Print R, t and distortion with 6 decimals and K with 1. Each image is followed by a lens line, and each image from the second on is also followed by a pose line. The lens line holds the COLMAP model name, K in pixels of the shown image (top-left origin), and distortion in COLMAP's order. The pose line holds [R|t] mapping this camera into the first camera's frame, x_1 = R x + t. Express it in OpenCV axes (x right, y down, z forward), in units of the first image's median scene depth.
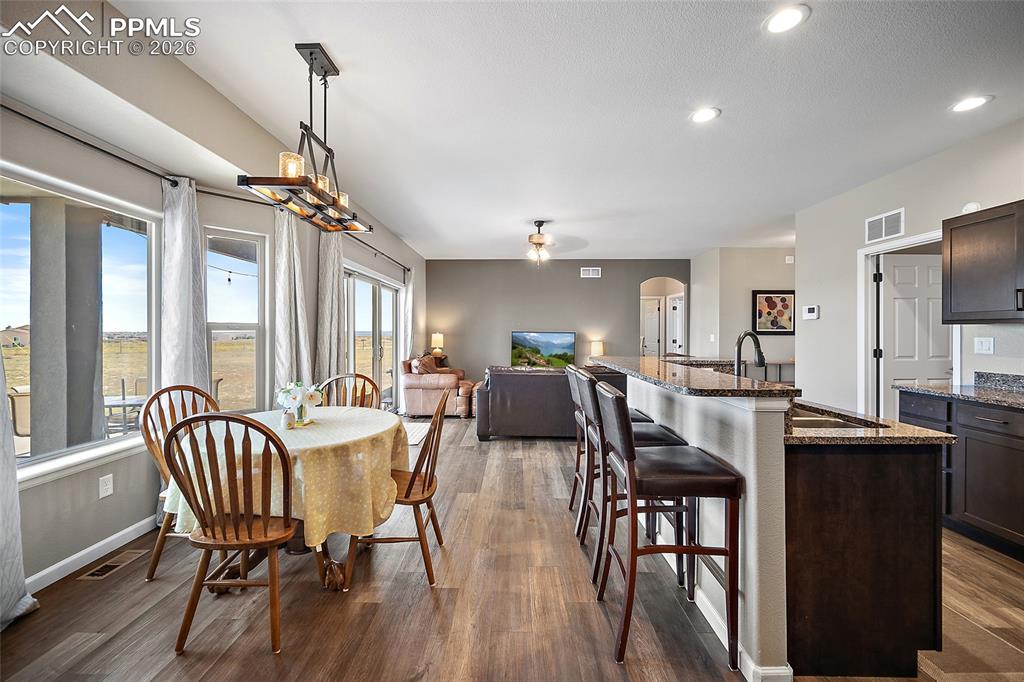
lens RADIAL K [[409.1, 0, 509.9], [0, 409.1, 332.3], [0, 0, 1]] dist [-0.001259, 0.000267]
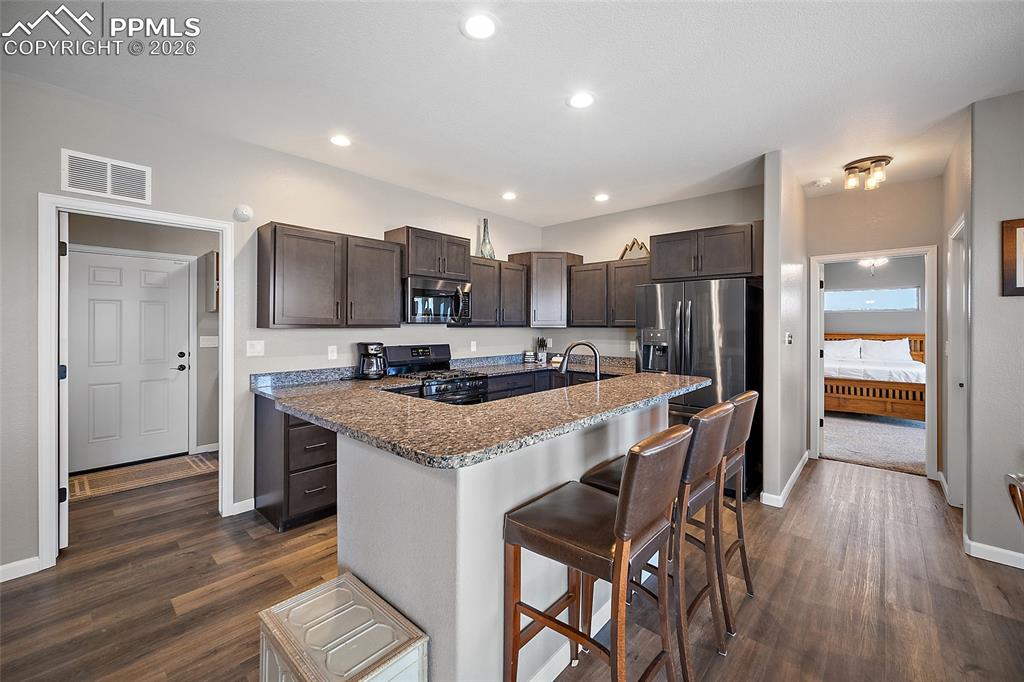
lens RADIAL K [[409.1, 0, 509.9], [0, 409.1, 332.3], [0, 0, 1]] dist [-0.001259, 0.000267]
pose [[-0.750080, -0.014408, 0.661190, -0.008776], [-0.003710, 0.999839, 0.017579, -0.023774], [-0.661337, 0.010733, -0.750012, 1.122386]]
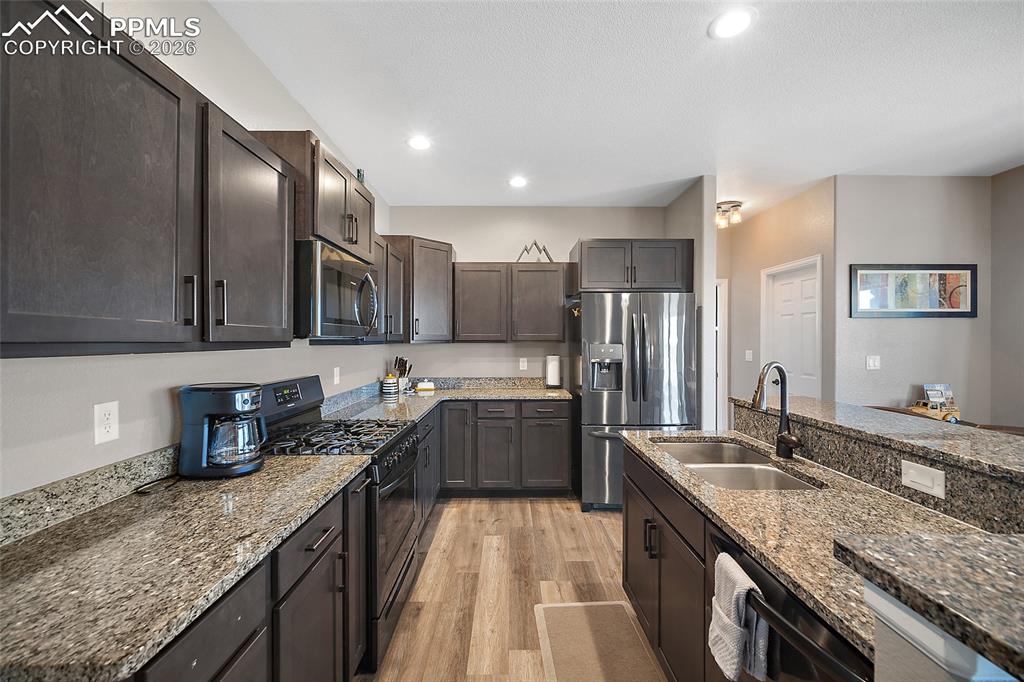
lens RADIAL K [[410.3, 0, 509.0], [0, 410.3, 343.7], [0, 0, 1]] dist [-0.000265, 0.000048]
pose [[-0.999920, 0.001355, -0.012572, 0.631268], [0.001236, 0.999954, 0.009482, -0.024734], [0.012584, 0.009465, -0.999876, 1.015084]]
